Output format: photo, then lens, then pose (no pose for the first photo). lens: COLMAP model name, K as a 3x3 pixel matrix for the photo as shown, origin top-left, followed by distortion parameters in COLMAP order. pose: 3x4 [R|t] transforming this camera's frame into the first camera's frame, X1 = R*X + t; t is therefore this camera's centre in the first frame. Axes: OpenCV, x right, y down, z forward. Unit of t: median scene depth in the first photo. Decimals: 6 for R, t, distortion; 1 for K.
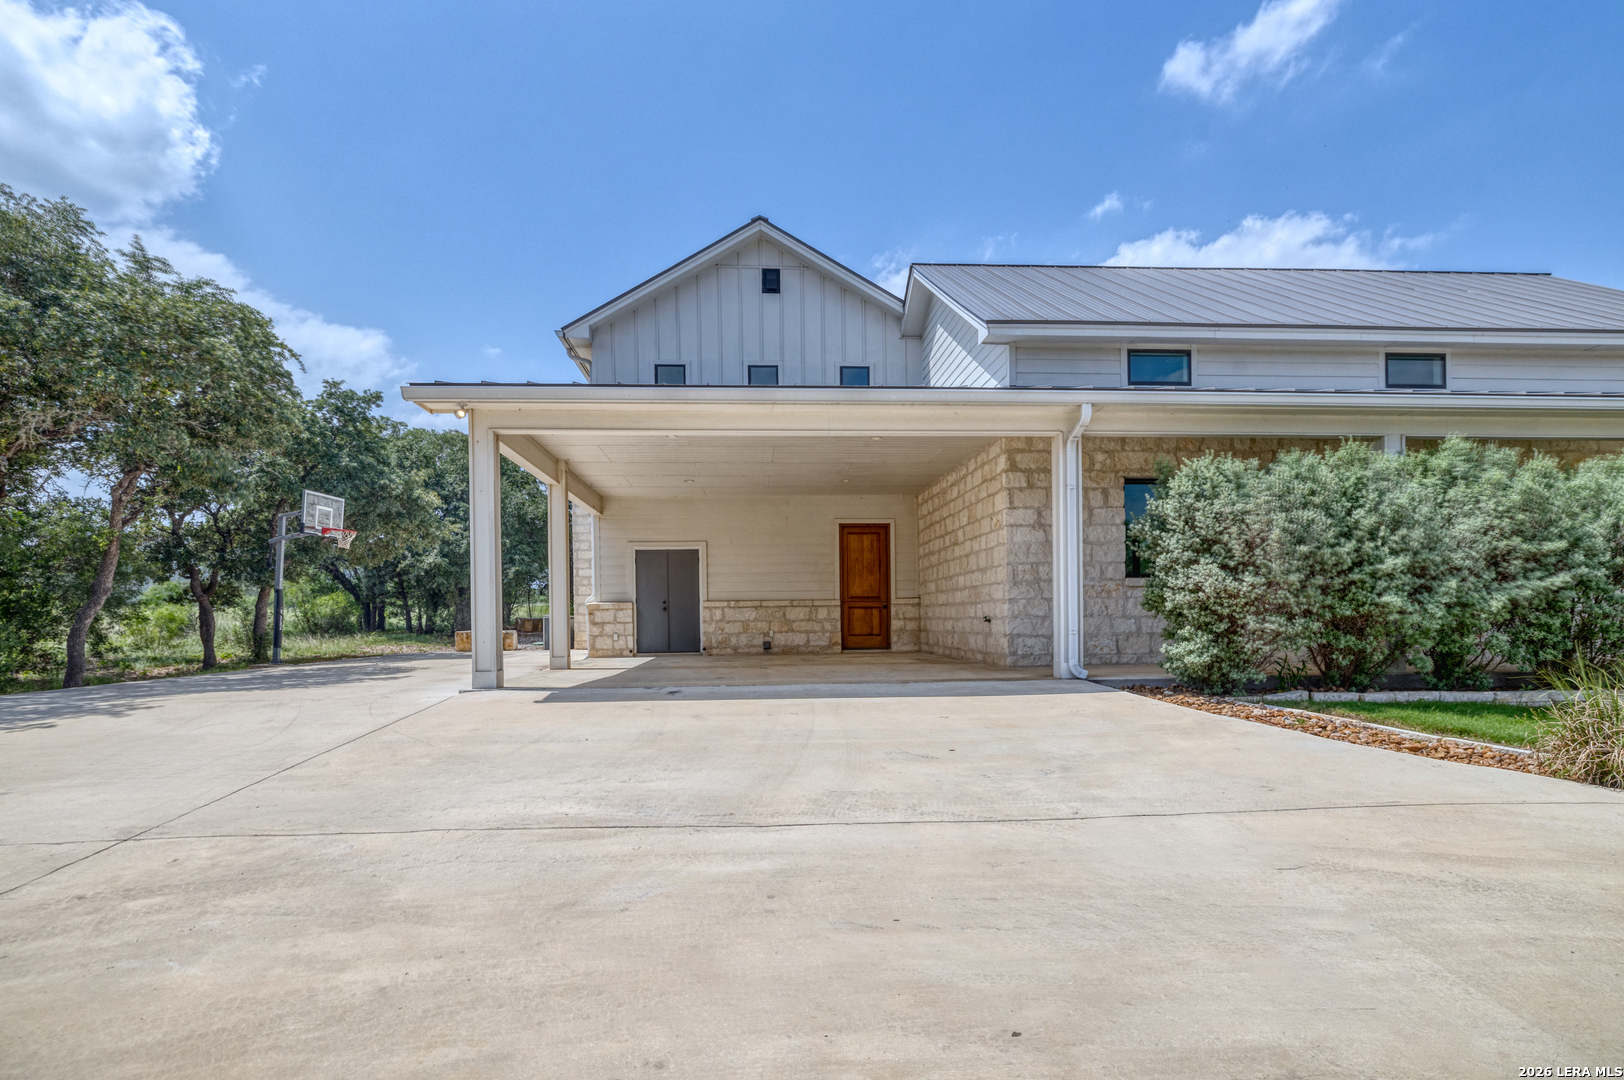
lens RADIAL K [[847.4, 0, 812.5], [0, 847.4, 624.1], [0, 0, 1]] dist [-0.001986, -0.000477]
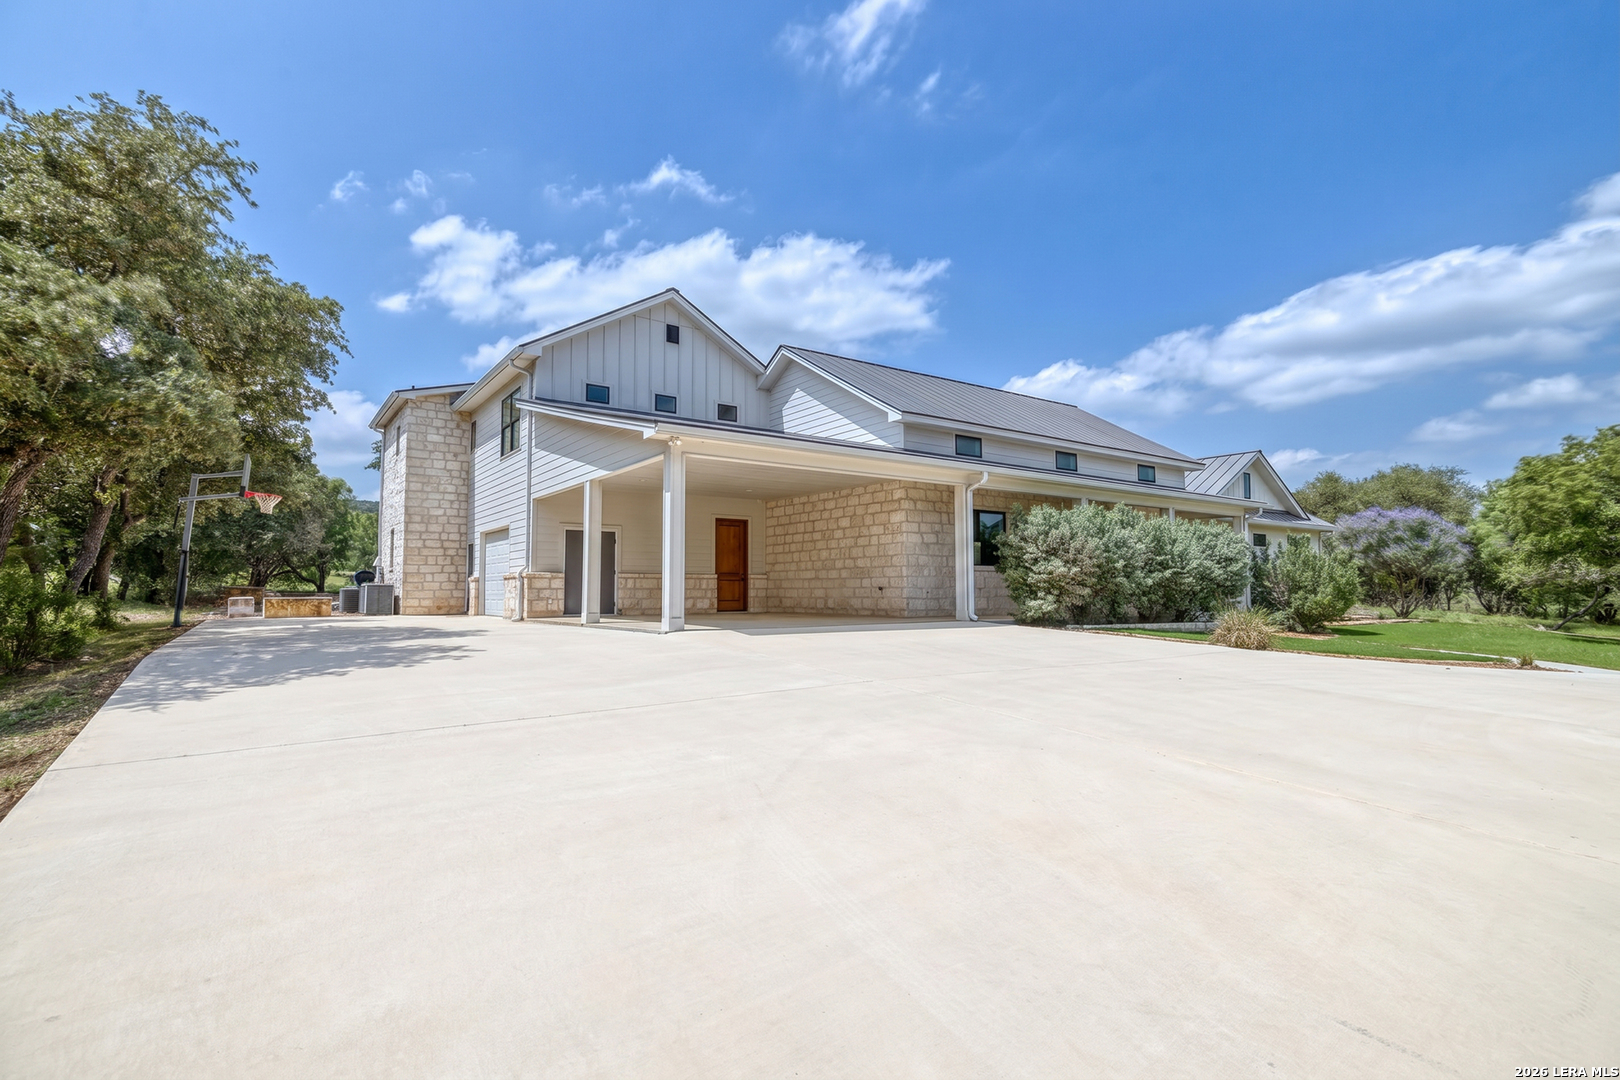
lens RADIAL K [[783.9, 0, 810.0], [0, 783.9, 540.0], [0, 0, 1]] dist [0.004053, 0.000296]
pose [[0.862506, 0.045087, 0.504035, -0.484956], [-0.005857, 0.996846, -0.079147, 0.015489], [-0.506014, 0.065312, 0.860049, -0.156137]]
